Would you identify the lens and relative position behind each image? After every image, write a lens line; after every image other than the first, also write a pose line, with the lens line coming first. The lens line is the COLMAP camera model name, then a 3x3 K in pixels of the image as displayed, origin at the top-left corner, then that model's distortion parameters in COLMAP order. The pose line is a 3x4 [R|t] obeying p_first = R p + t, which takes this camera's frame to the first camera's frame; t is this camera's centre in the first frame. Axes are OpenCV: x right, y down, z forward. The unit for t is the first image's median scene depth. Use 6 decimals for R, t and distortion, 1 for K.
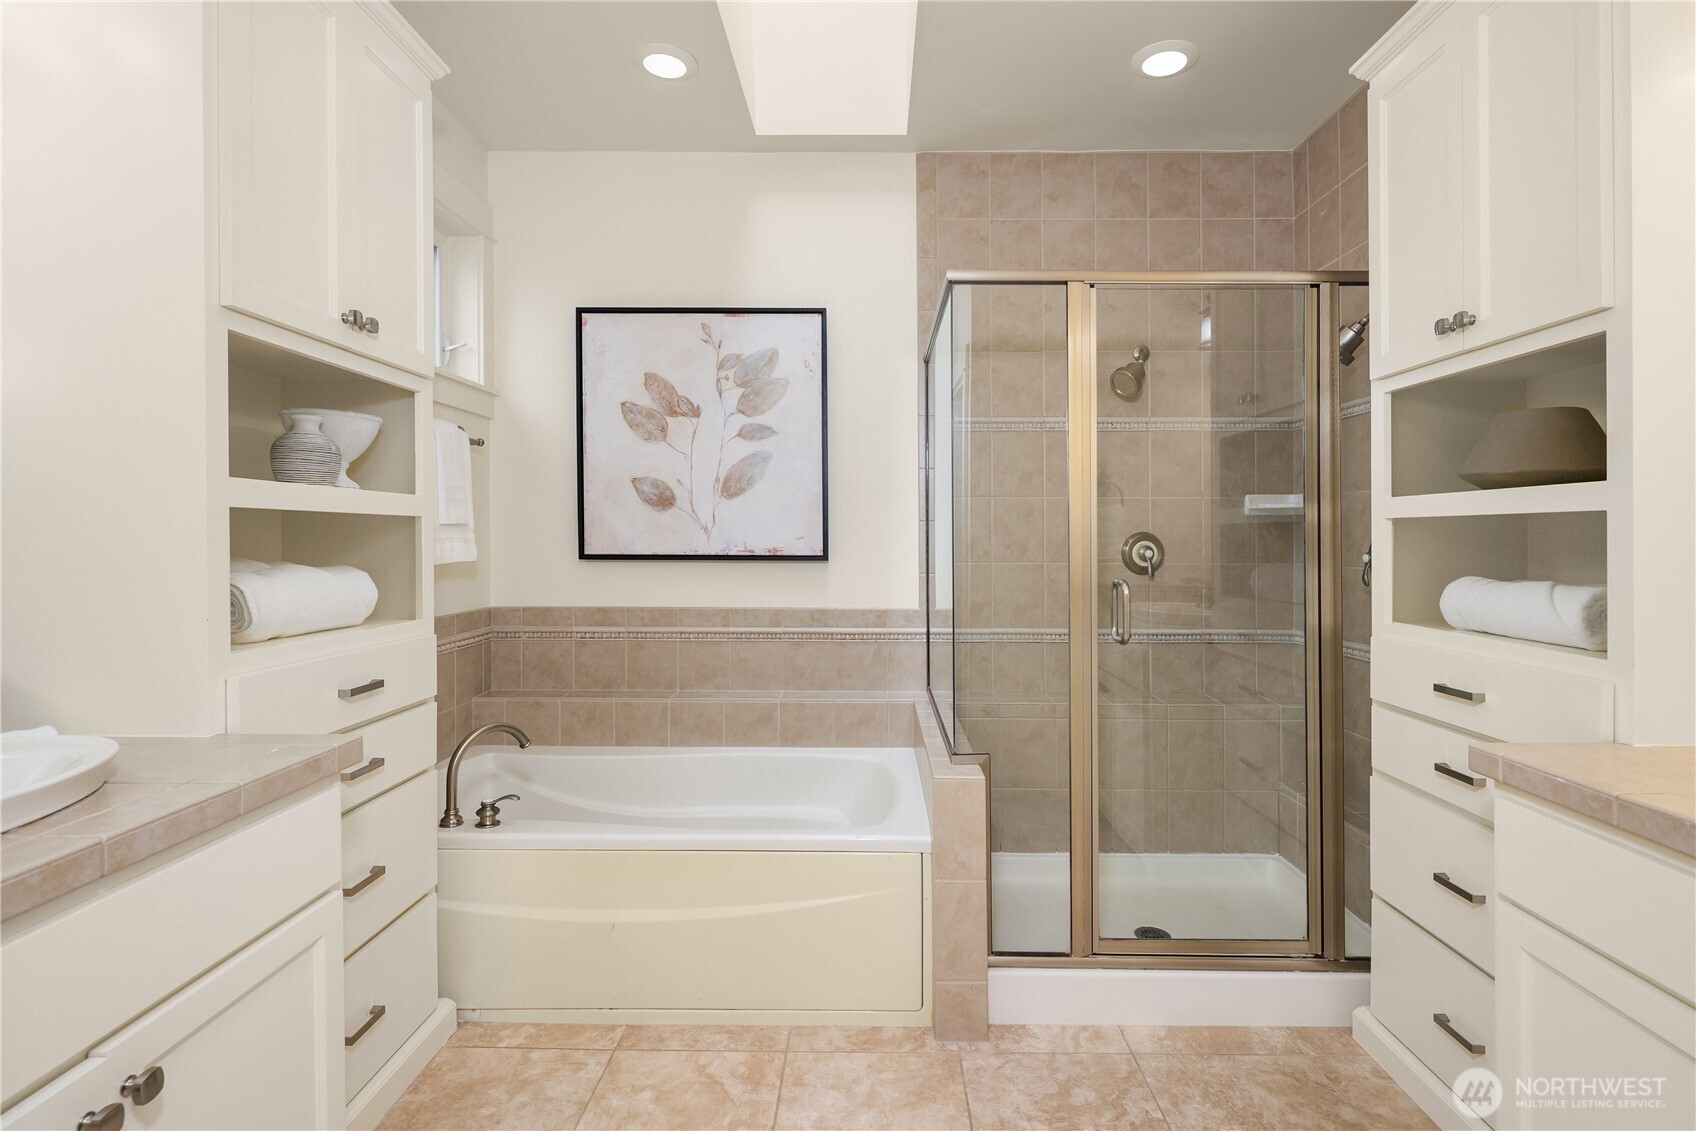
lens RADIAL K [[784.0, 0, 851.6], [0, 784.0, 559.9], [0, 0, 1]] dist [0.000816, -0.000233]
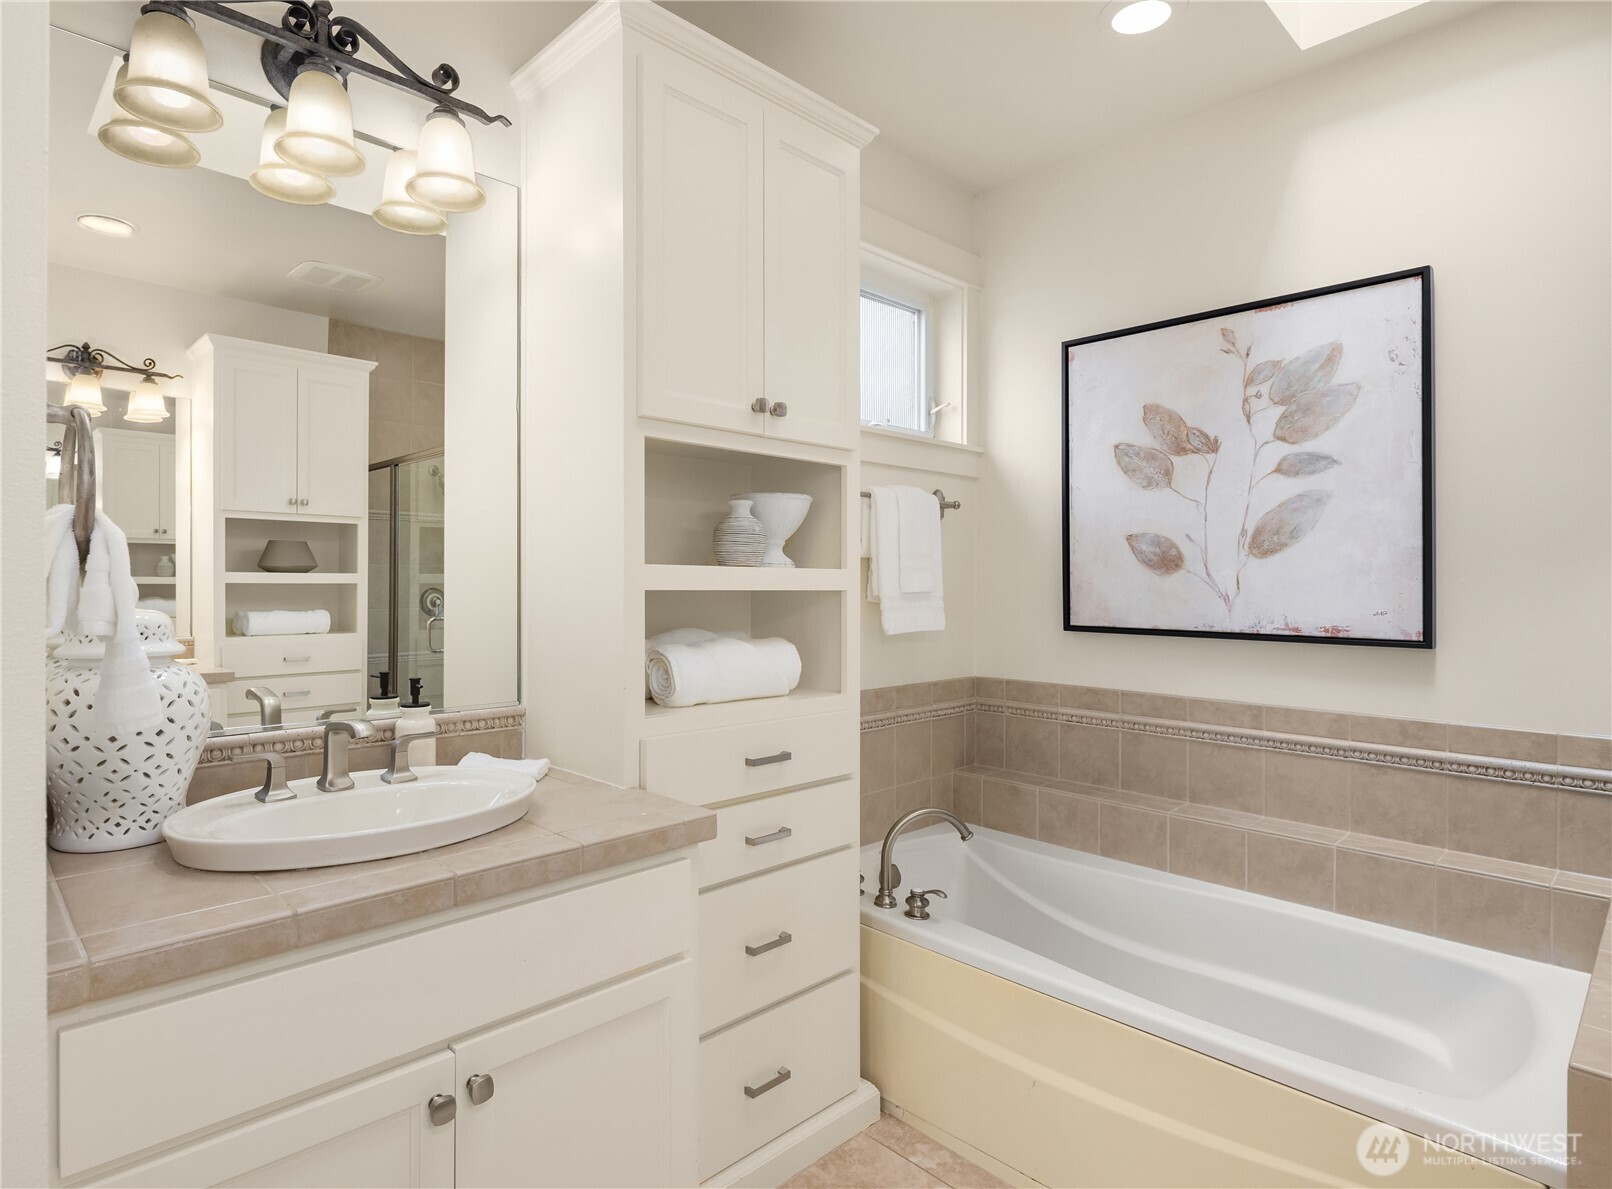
lens RADIAL K [[828.5, 0, 806.0], [0, 828.5, 594.5], [0, 0, 1]] dist [0.001199, -0.001529]
pose [[0.694447, 0.018711, -0.719300, 0.112611], [-0.028329, 0.999598, -0.001347, -0.031187], [0.718986, 0.021312, 0.694698, 0.154395]]
